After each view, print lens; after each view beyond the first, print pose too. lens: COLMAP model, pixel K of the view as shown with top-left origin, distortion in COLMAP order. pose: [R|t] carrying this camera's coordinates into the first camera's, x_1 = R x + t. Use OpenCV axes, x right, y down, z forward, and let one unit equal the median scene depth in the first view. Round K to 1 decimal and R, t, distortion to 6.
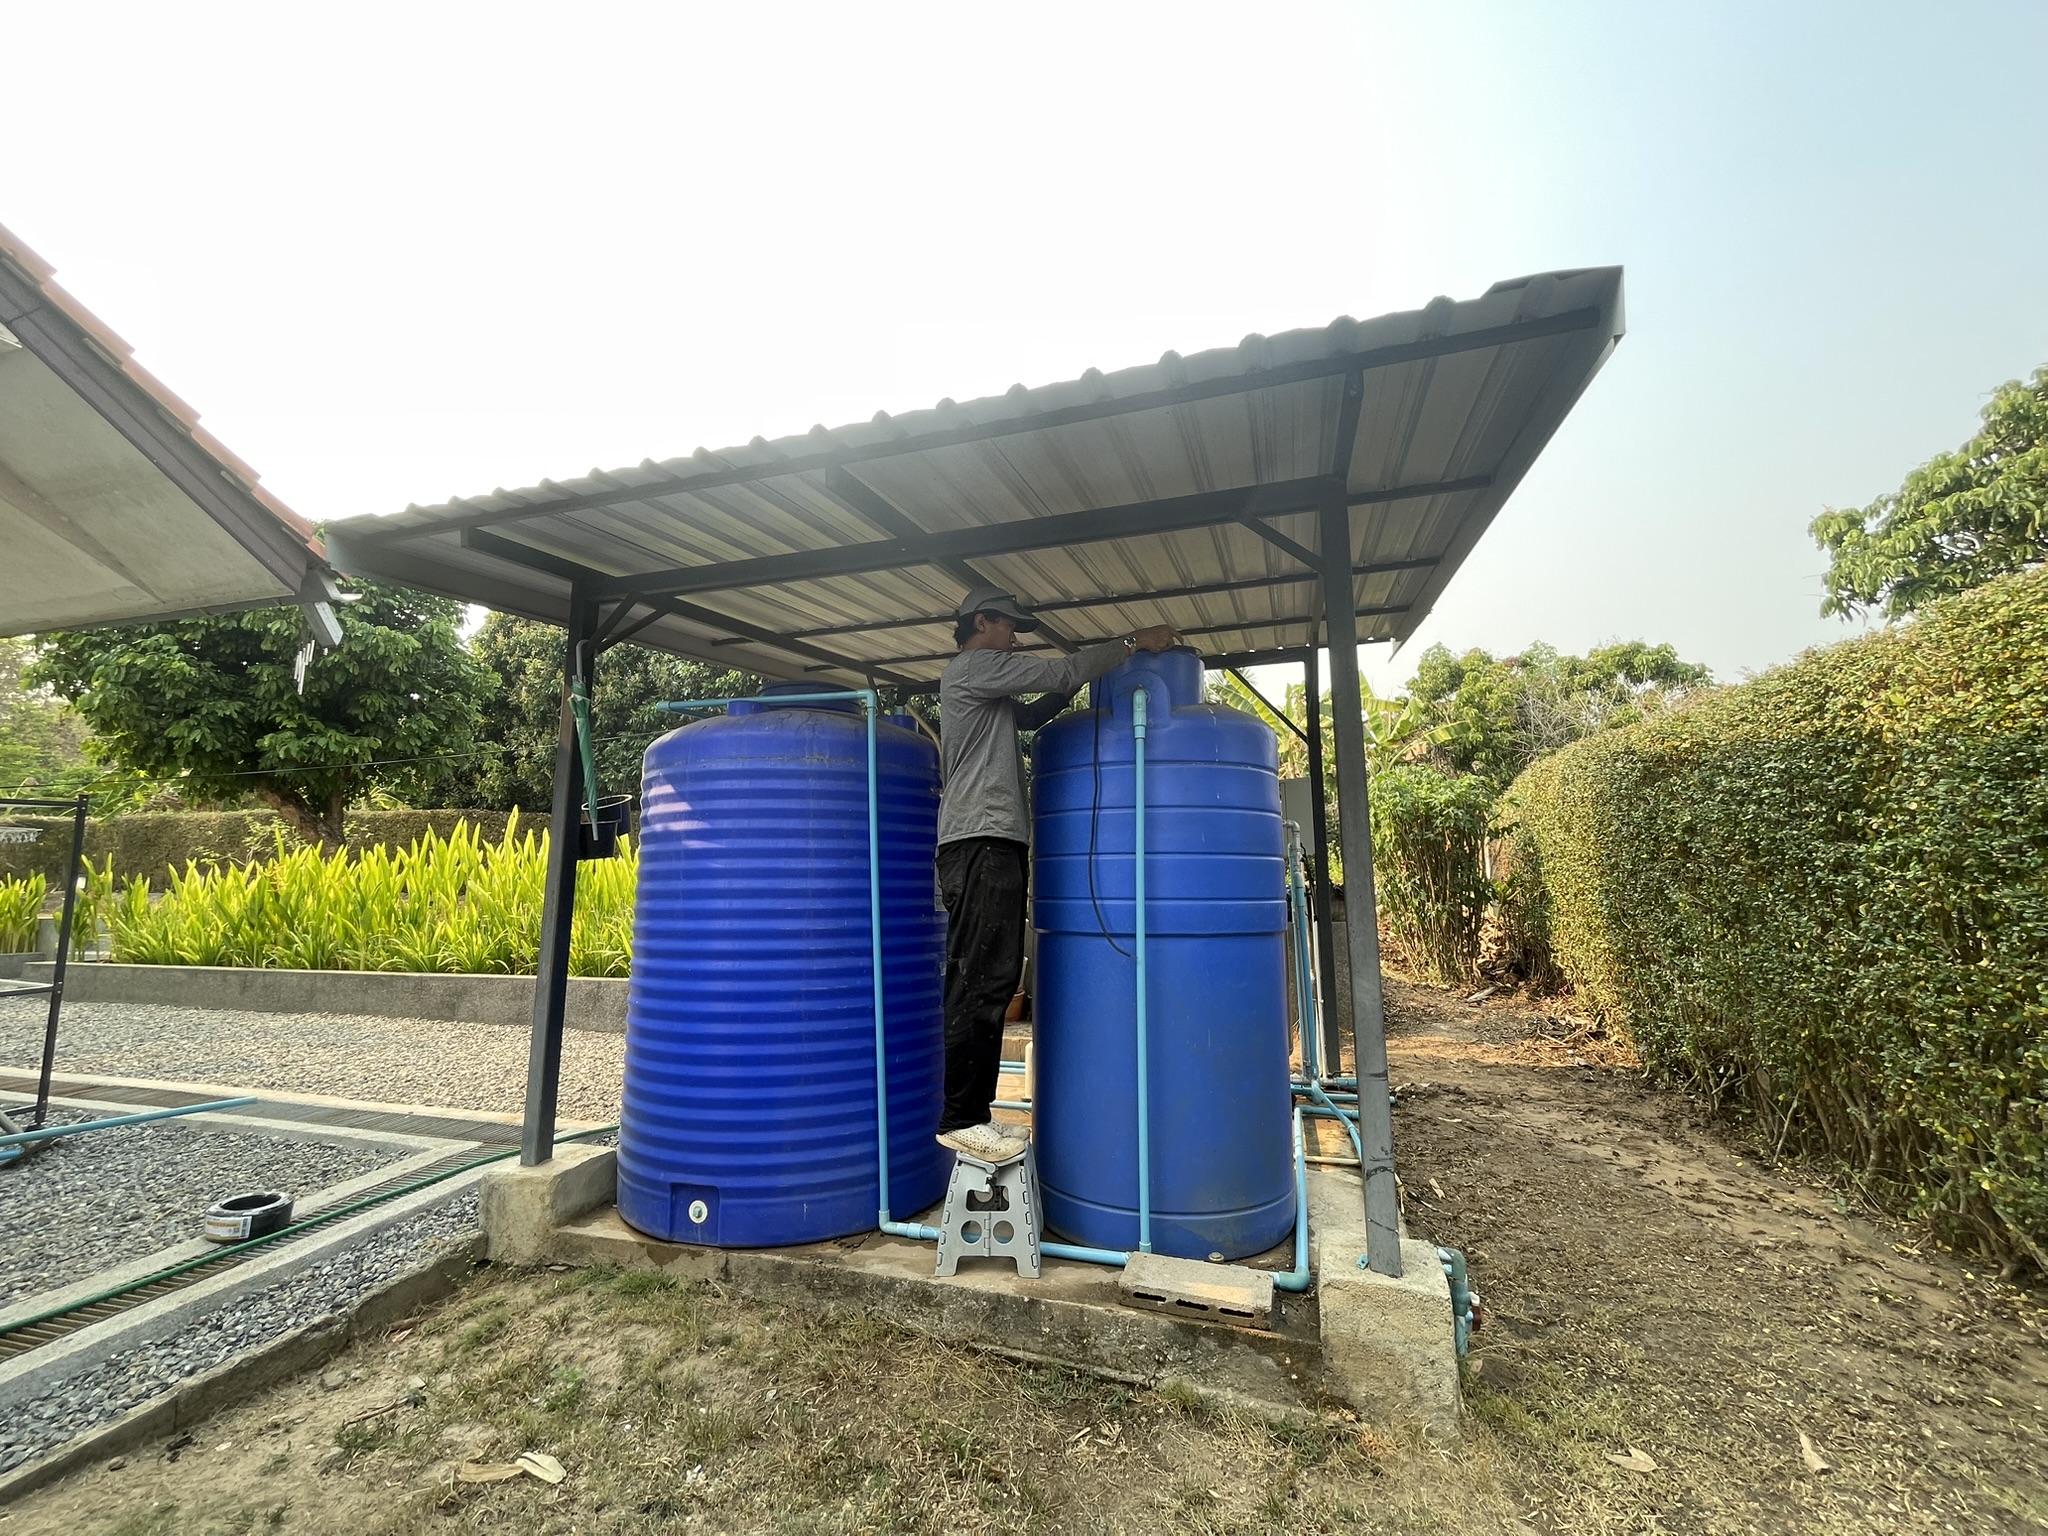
lens RADIAL K [[831.0, 0, 1026.0], [0, 831.0, 773.2], [0, 0, 1]] dist [-0.000741, -0.000300]
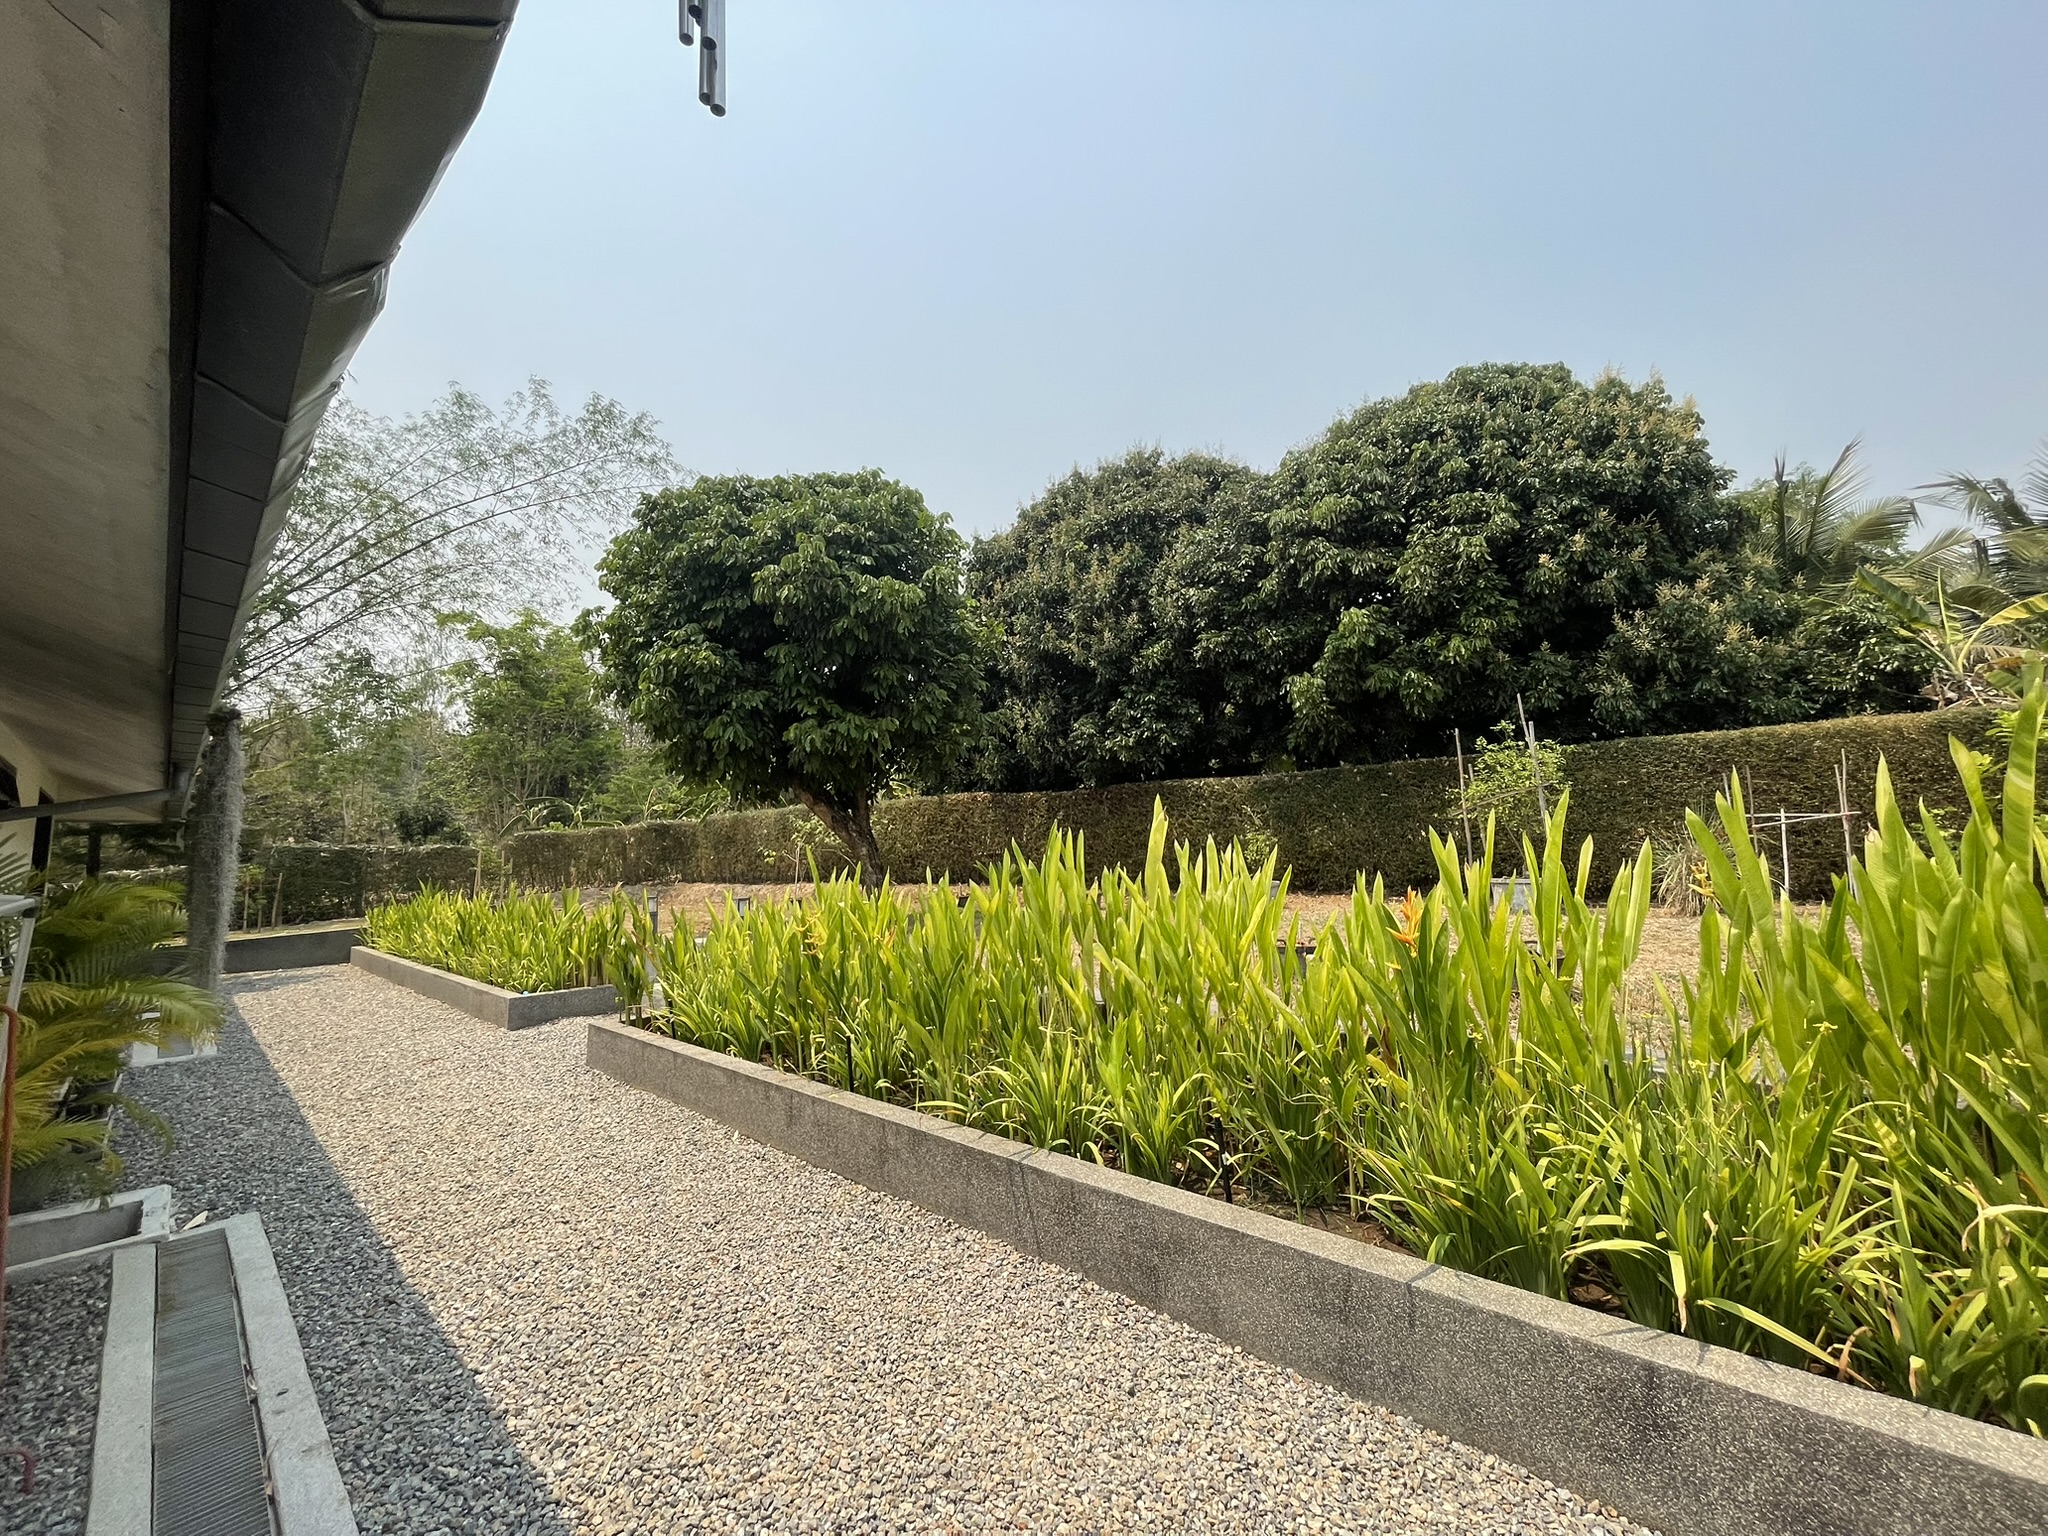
lens RADIAL K [[831.0, 0, 1026.0], [0, 831.0, 773.2], [0, 0, 1]] dist [-0.000741, -0.000300]
pose [[0.880635, -0.076263, -0.467617, -0.301579], [0.101433, 0.994424, 0.028845, 0.002287], [0.462810, -0.072834, 0.883460, 0.348186]]
